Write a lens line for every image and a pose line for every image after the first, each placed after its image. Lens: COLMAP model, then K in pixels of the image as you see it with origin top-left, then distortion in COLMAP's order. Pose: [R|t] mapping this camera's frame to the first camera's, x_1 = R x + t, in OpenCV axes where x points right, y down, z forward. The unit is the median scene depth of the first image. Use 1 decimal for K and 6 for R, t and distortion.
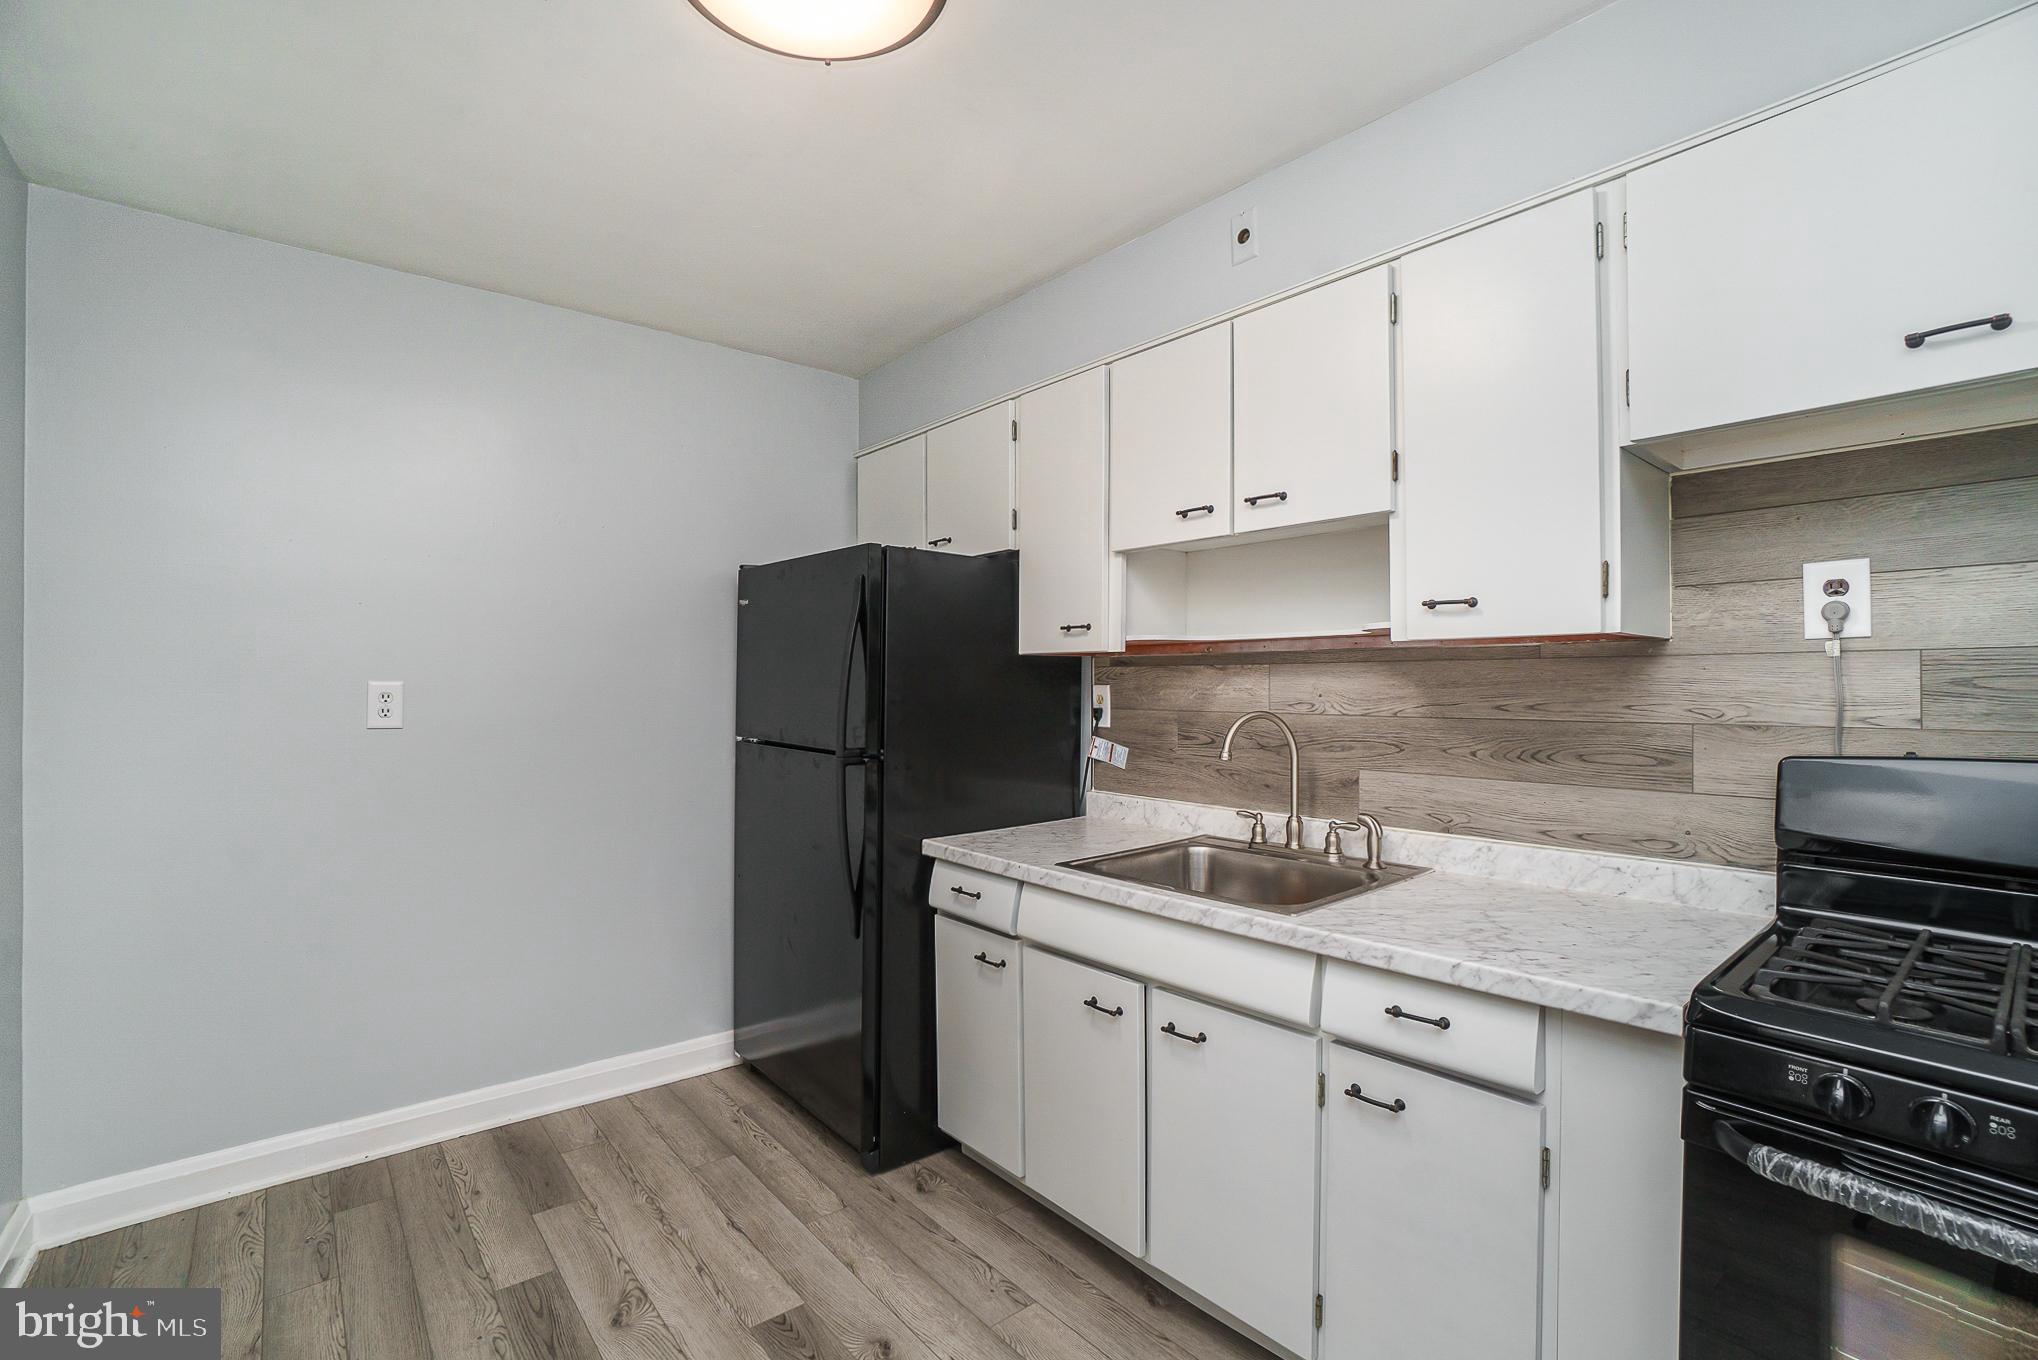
lens RADIAL K [[911.5, 0, 1035.3], [0, 911.5, 674.7], [0, 0, 1]] dist [-0.035511, 0.000870]
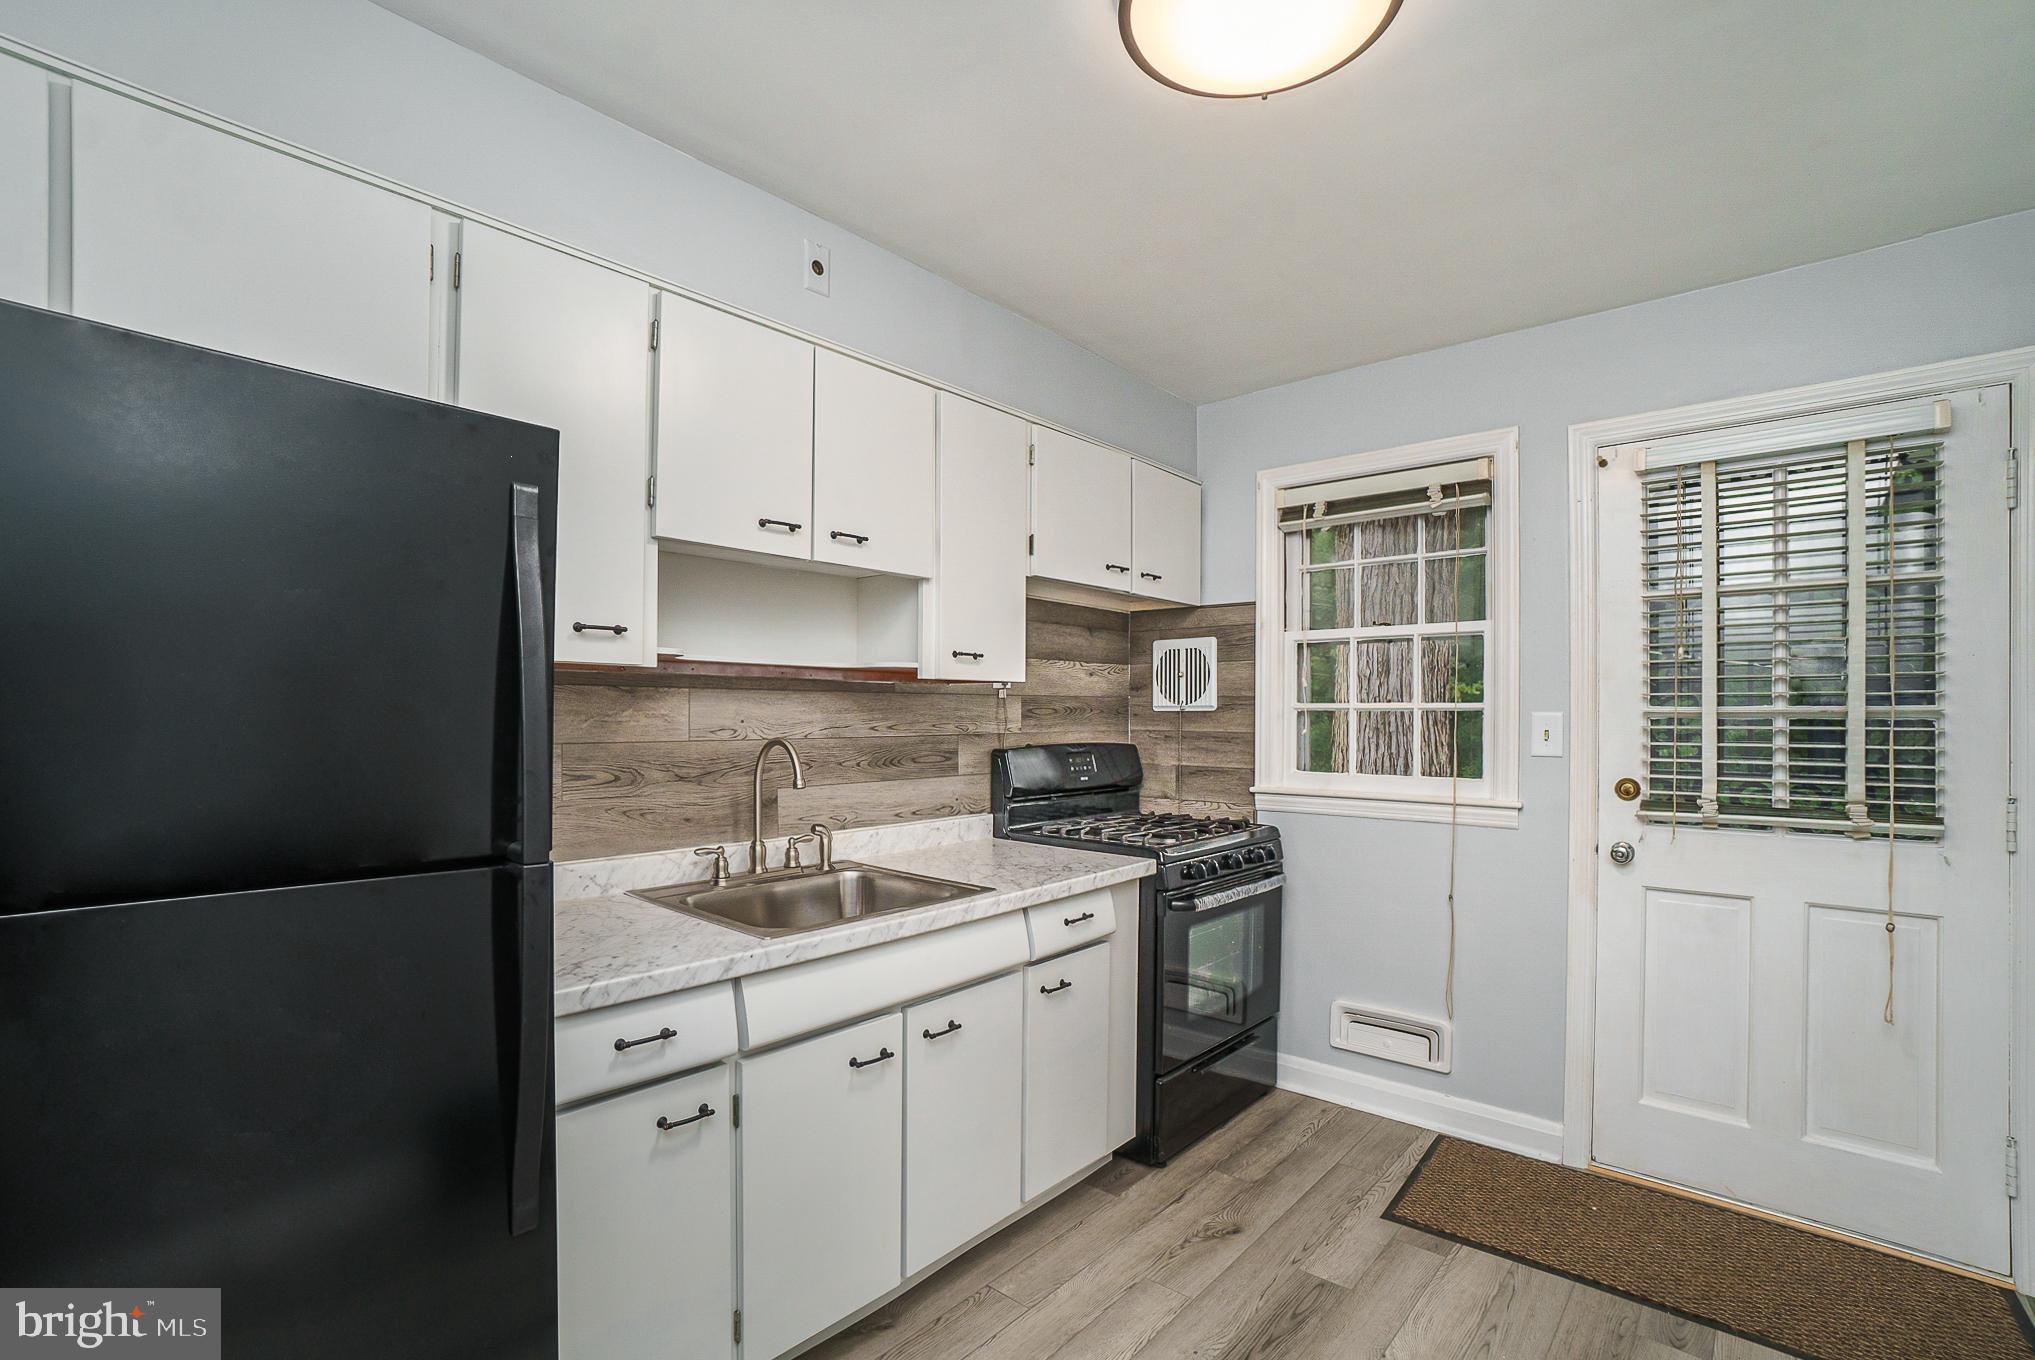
lens RADIAL K [[910.1, 0, 1006.1], [0, 910.1, 708.3], [0, 0, 1]] dist [-0.035511, 0.000870]
pose [[-0.126432, 0.002237, 0.991973, -0.794131], [-0.017026, 0.999845, -0.004425, 0.008769], [-0.991829, -0.017449, -0.126374, 0.906965]]
